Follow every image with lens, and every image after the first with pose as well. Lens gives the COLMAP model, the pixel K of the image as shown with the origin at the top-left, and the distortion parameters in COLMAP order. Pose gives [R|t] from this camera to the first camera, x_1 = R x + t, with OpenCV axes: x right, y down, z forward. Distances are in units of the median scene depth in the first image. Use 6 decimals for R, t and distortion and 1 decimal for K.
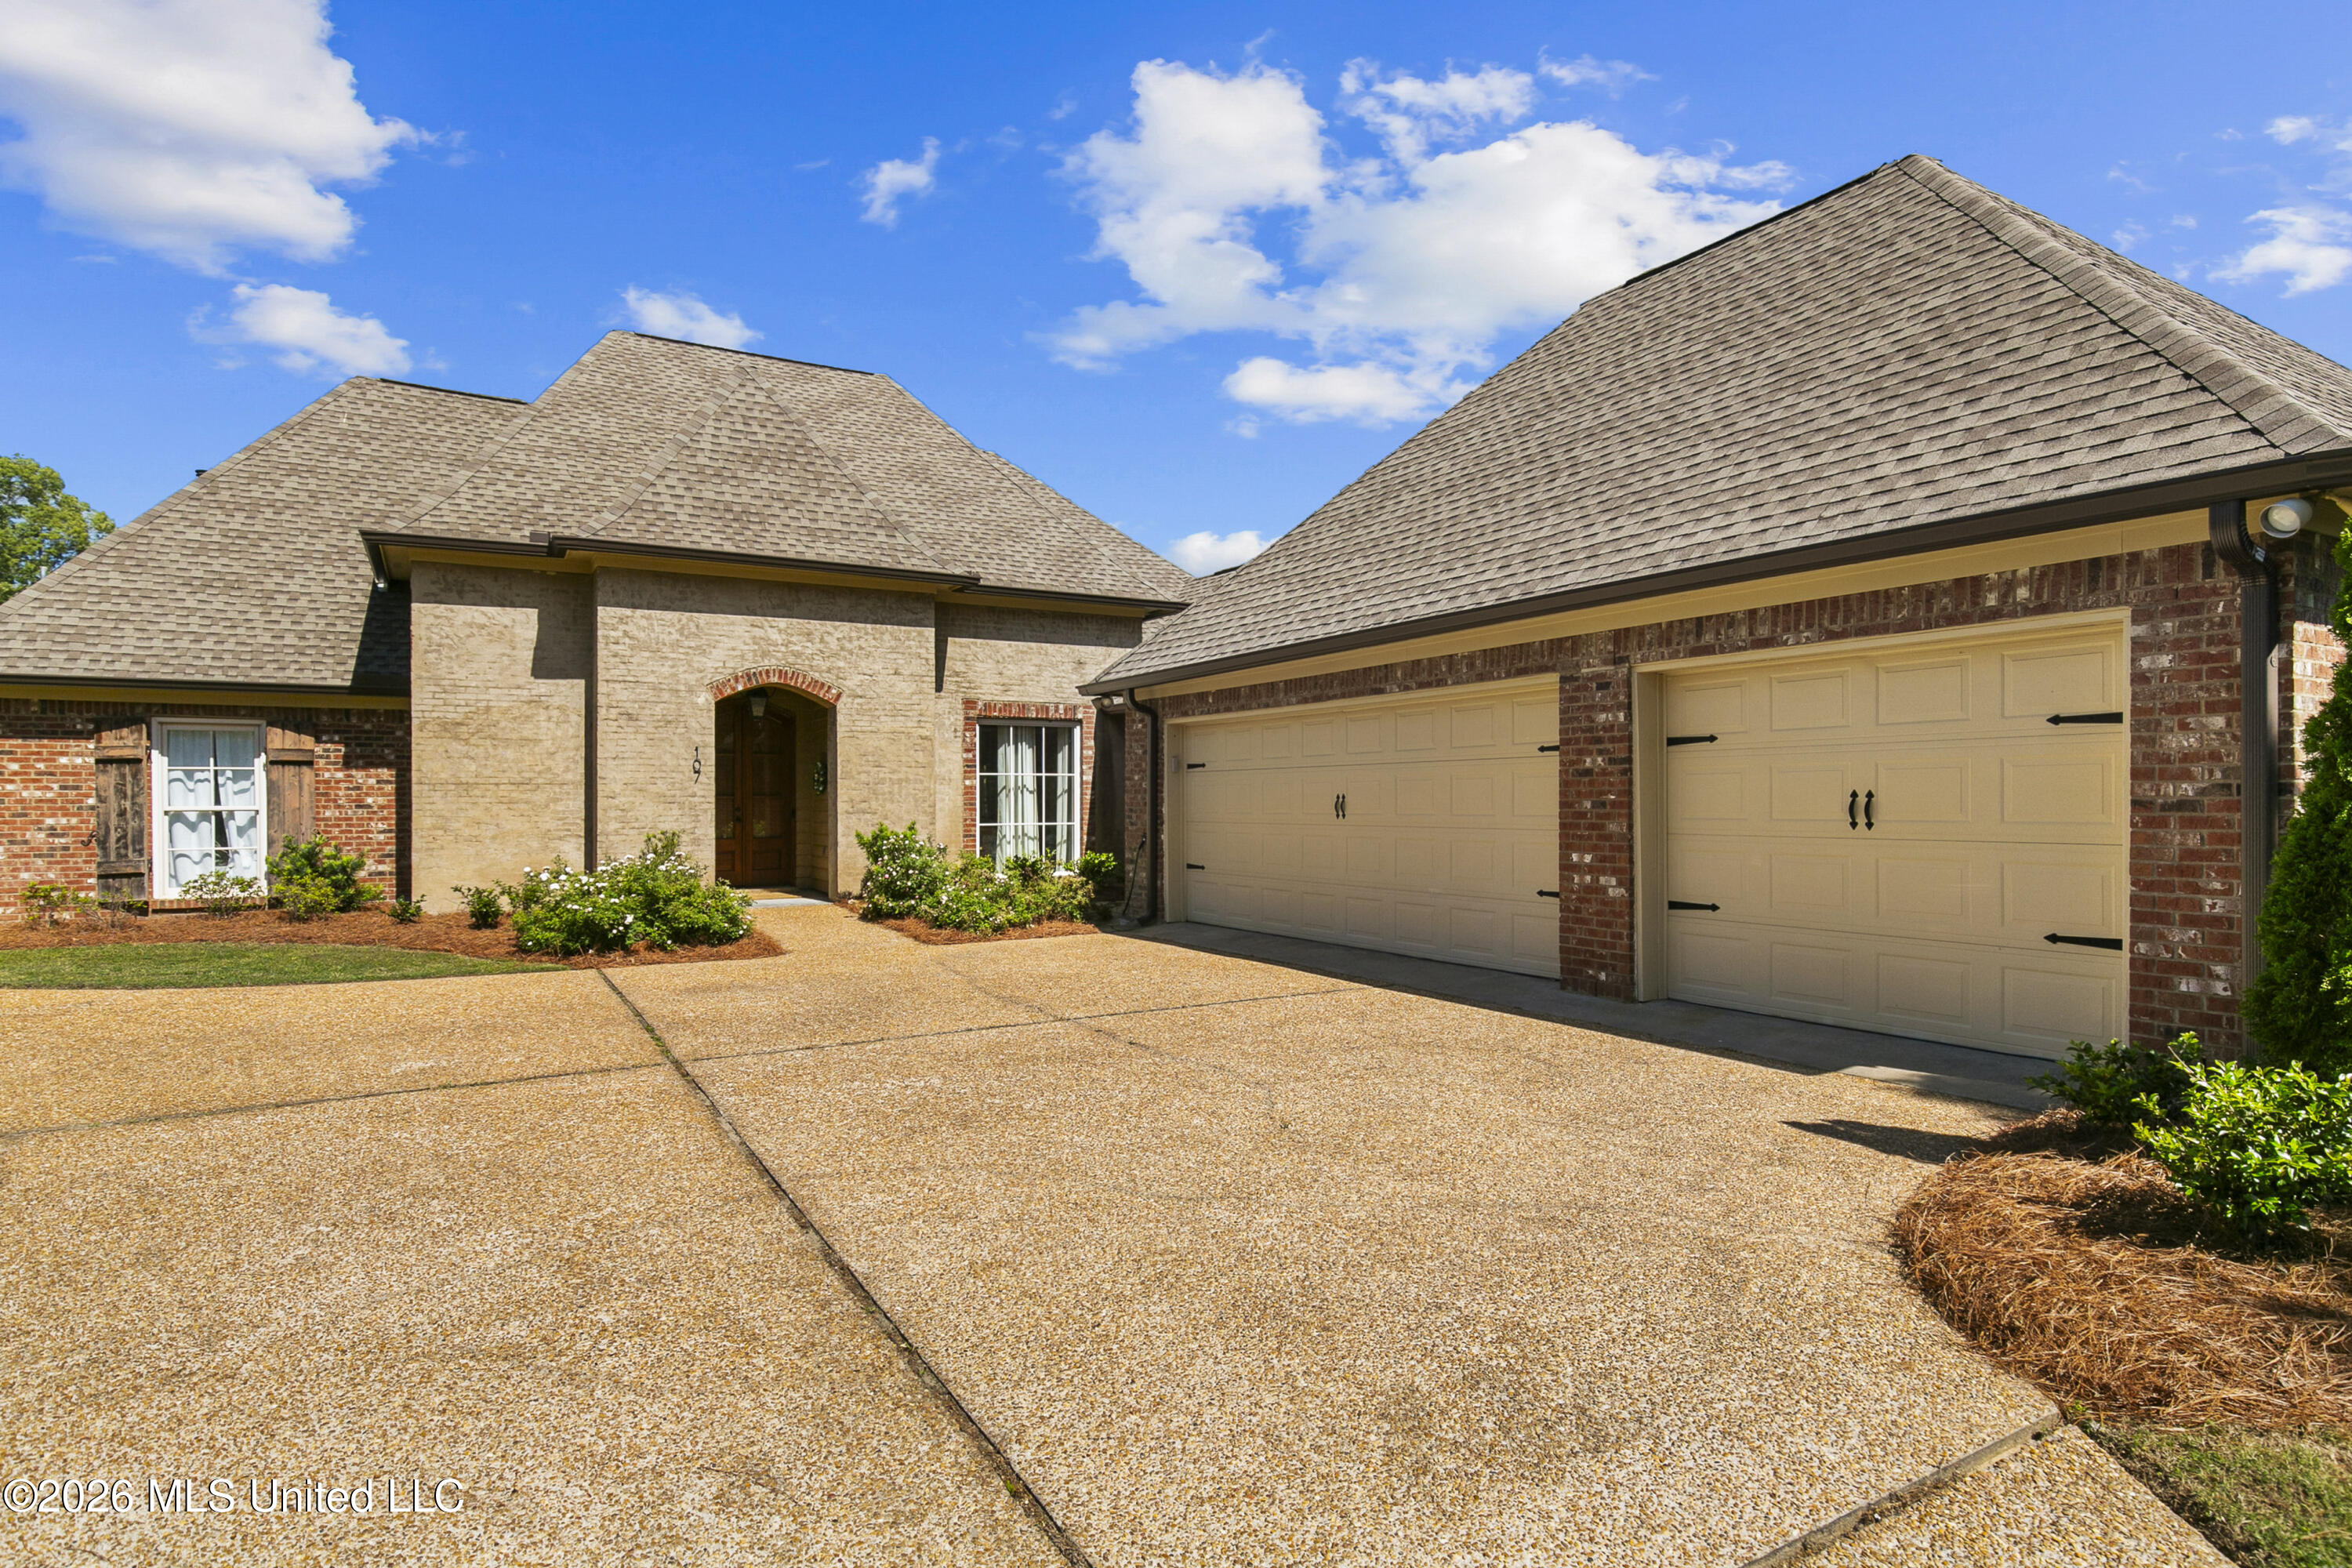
lens RADIAL K [[1245.3, 0, 1163.3], [0, 1245.3, 767.1], [0, 0, 1]] dist [-0.000249, -0.000372]
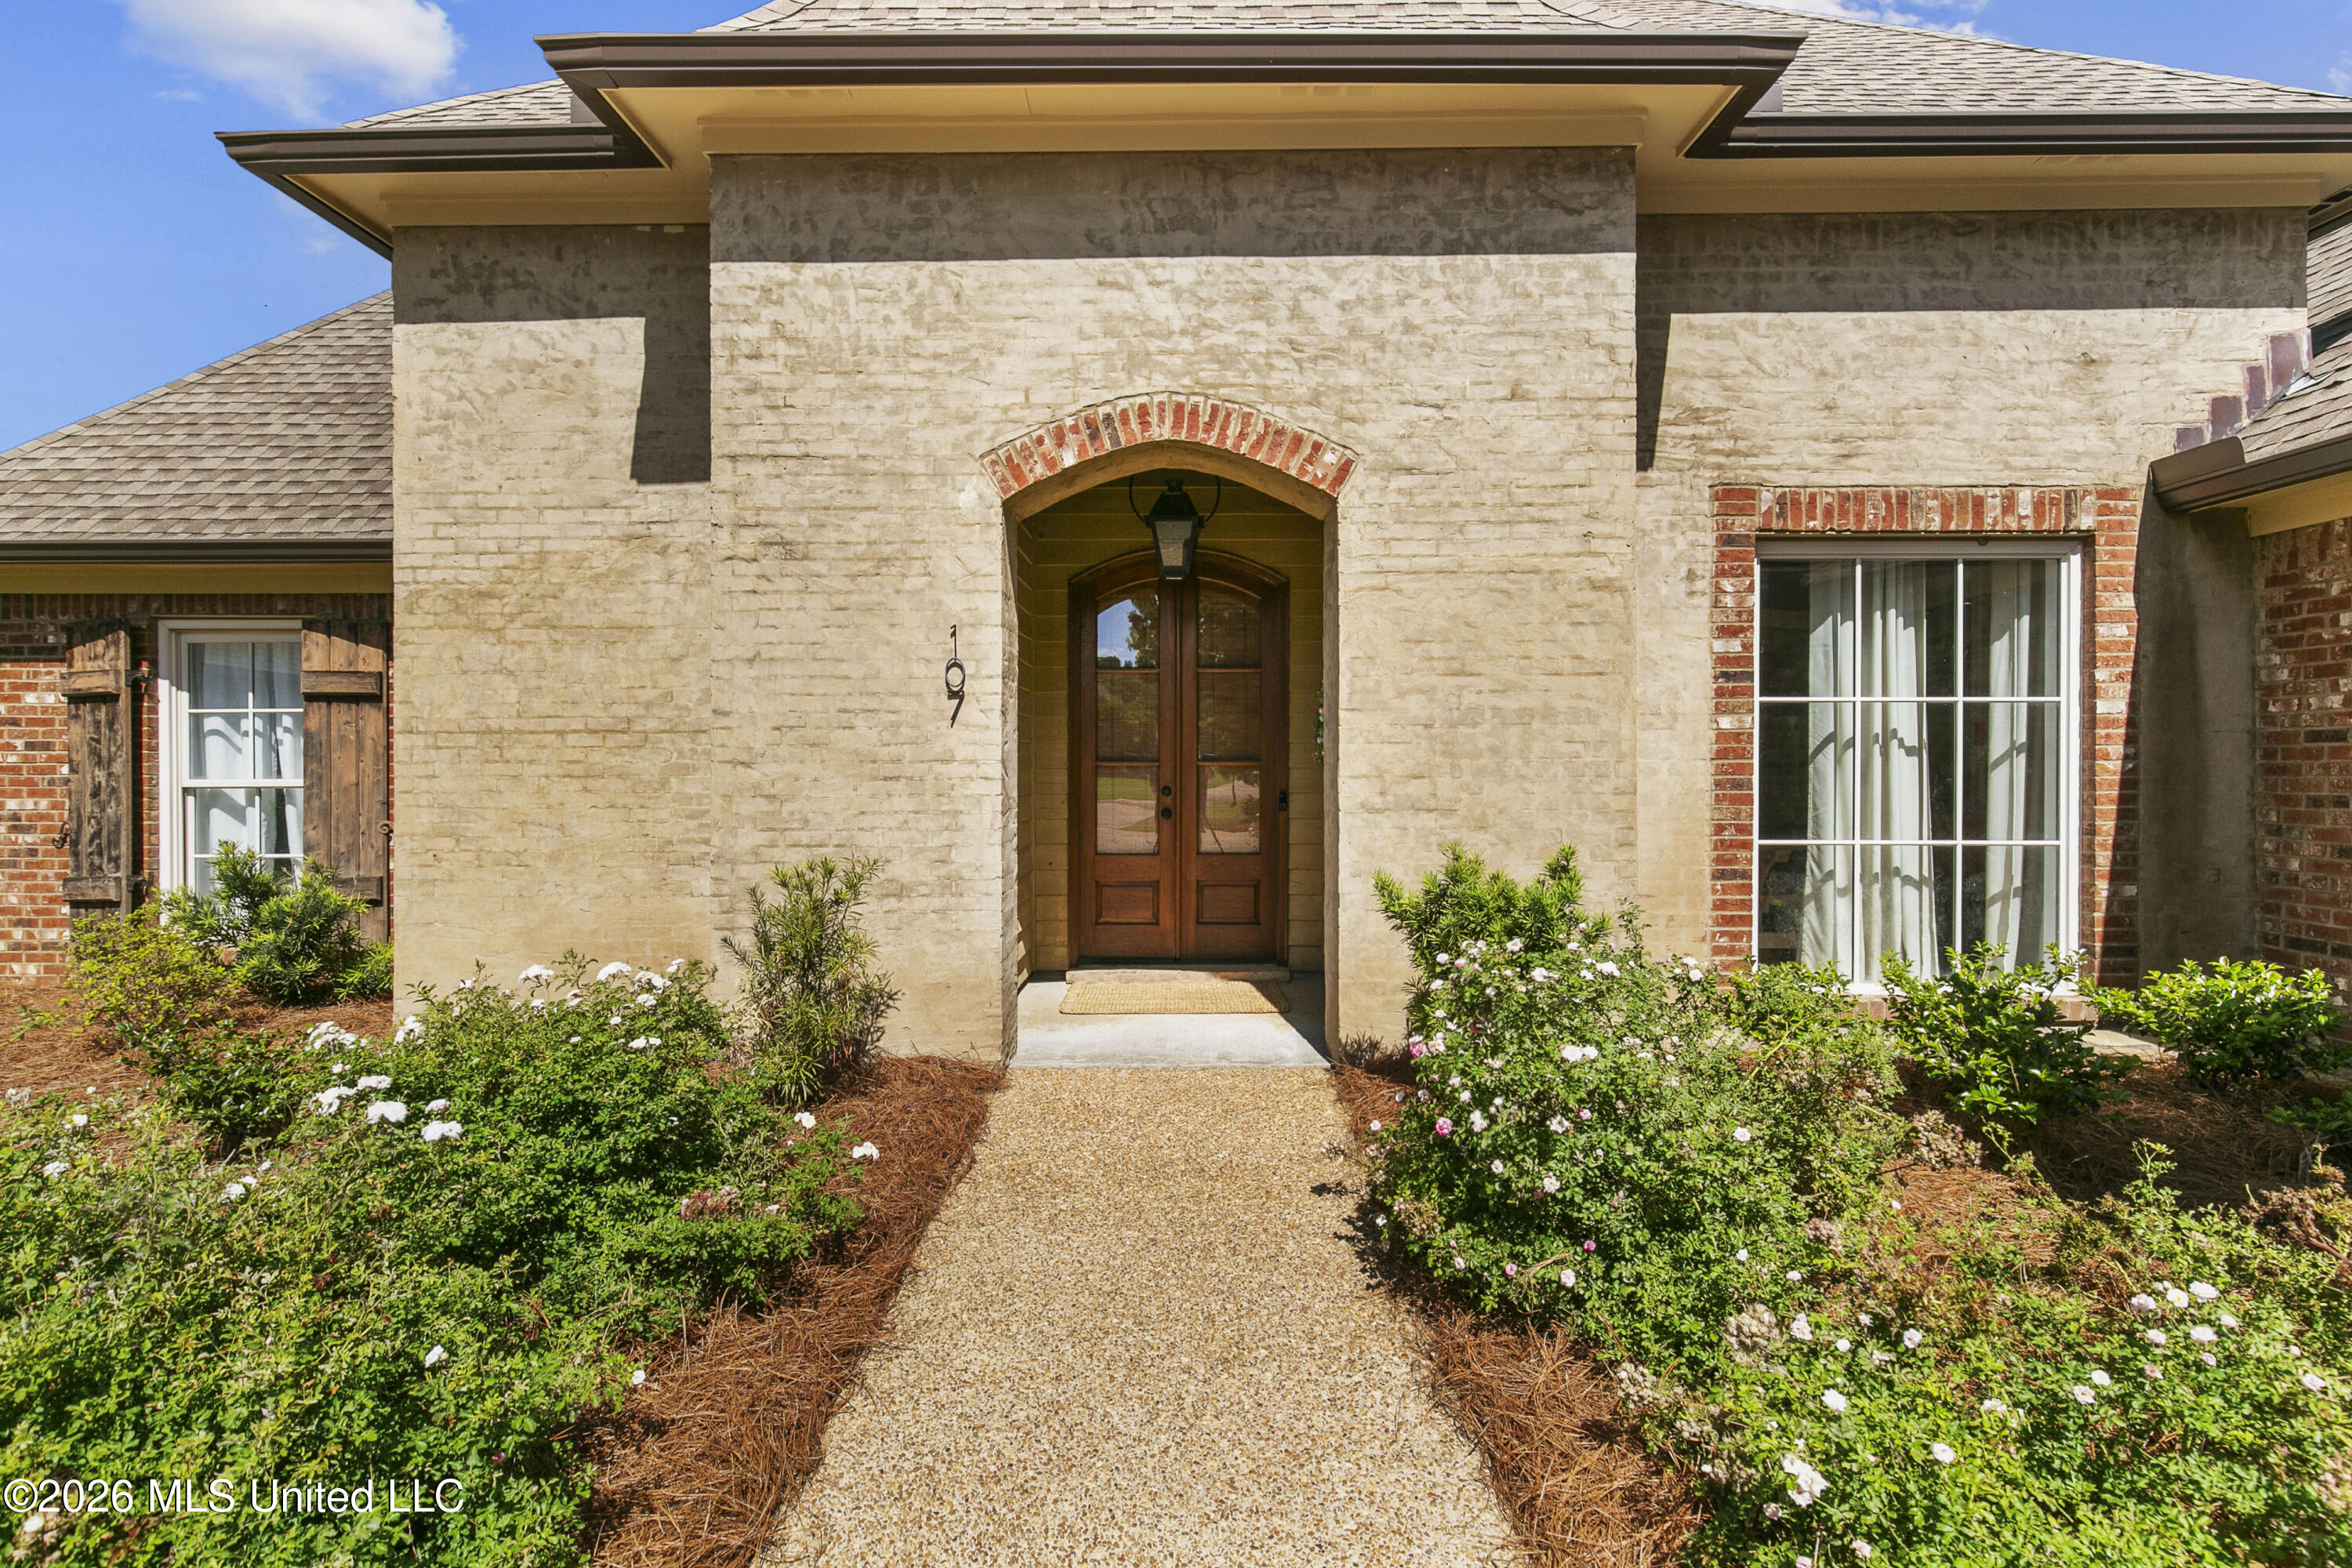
lens RADIAL K [[1124.7, 0, 1171.4], [0, 1124.7, 793.7], [0, 0, 1]] dist [0.003065, 0.000371]
pose [[0.862409, 0.013249, -0.506039, -0.147210], [0.010641, 0.998962, 0.044288, 0.018533], [0.506100, -0.043579, 0.861373, 0.724830]]
